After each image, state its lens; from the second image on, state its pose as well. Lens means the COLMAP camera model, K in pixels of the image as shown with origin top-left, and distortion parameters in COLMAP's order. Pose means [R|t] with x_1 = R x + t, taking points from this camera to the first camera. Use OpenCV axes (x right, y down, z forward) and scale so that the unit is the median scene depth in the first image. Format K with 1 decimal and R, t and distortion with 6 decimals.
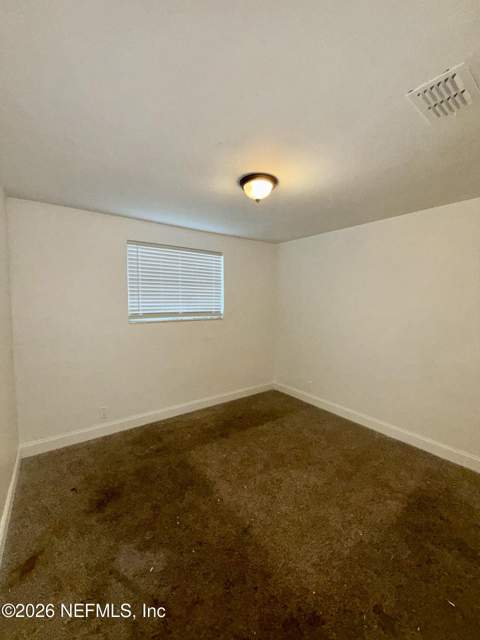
lens RADIAL K [[258.4, 0, 241.9], [0, 258.4, 318.6], [0, 0, 1]] dist [-0.001512, 0.000380]
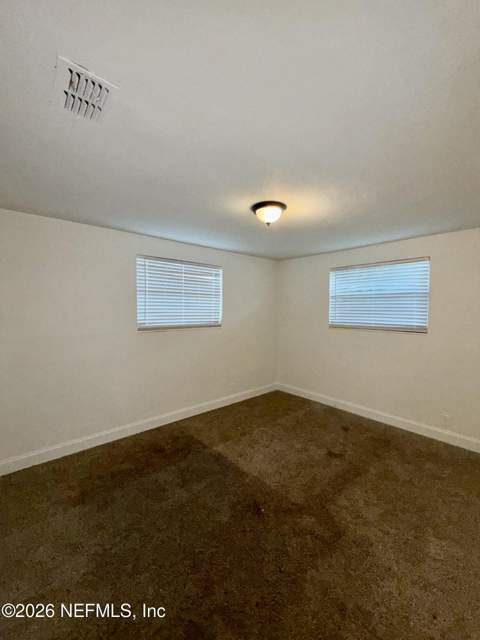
lens RADIAL K [[258.4, 0, 236.9], [0, 258.4, 324.2], [0, 0, 1]] dist [-0.001512, 0.000380]
pose [[0.996919, -0.010022, 0.077798, -0.130332], [0.011212, 0.999826, -0.014879, 0.005179], [-0.077636, 0.015706, 0.996858, -0.100930]]
